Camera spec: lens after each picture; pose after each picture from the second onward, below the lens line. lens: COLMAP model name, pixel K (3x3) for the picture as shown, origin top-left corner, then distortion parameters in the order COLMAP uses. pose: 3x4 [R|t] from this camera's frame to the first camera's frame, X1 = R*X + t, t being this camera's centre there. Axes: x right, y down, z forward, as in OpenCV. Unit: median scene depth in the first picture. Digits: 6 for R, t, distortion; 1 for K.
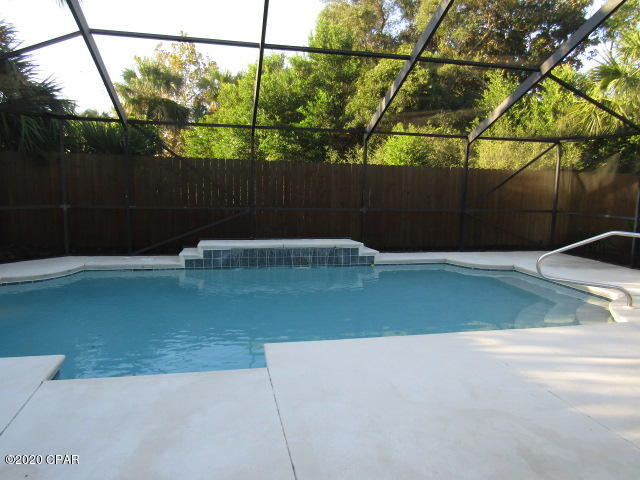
lens RADIAL K [[452.3, 0, 320.0], [0, 452.3, 240.0], [0, 0, 1]] dist [-0.016125, 0.007354]
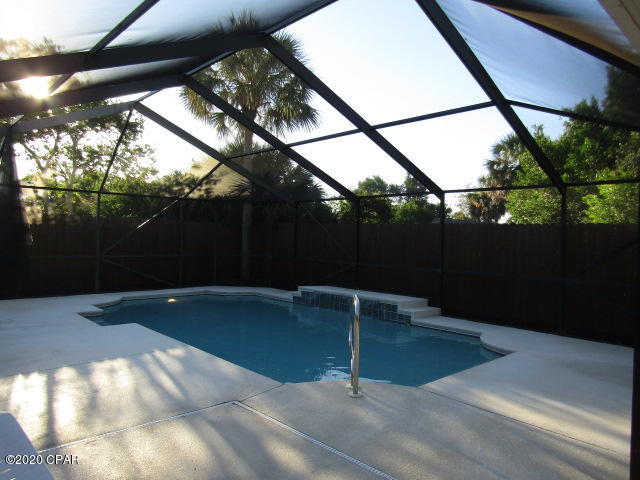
lens RADIAL K [[452.3, 0, 320.0], [0, 452.3, 240.0], [0, 0, 1]] dist [-0.016125, 0.007354]
pose [[0.510054, -0.002584, -0.860139, 0.836015], [-0.125693, 0.989037, -0.077506, -0.025863], [0.850909, 0.147646, 0.504137, 0.300173]]
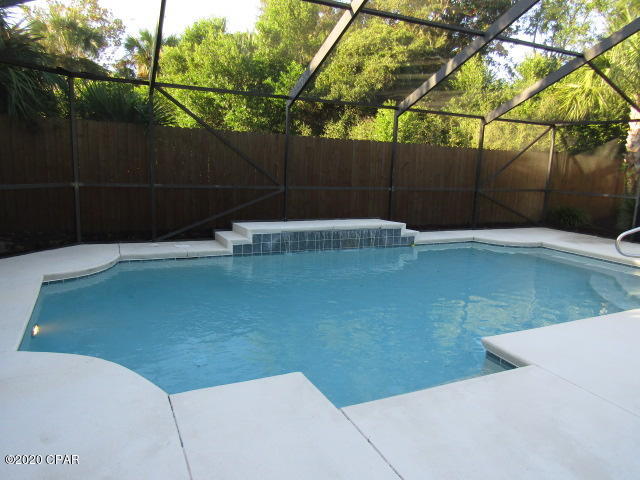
lens RADIAL K [[452.3, 0, 320.0], [0, 452.3, 240.0], [0, 0, 1]] dist [-0.016125, 0.007354]
pose [[0.973275, -0.023594, 0.228426, -0.295816], [0.011477, 0.998462, 0.054232, -0.011790], [-0.229354, -0.050161, 0.972050, 0.084145]]
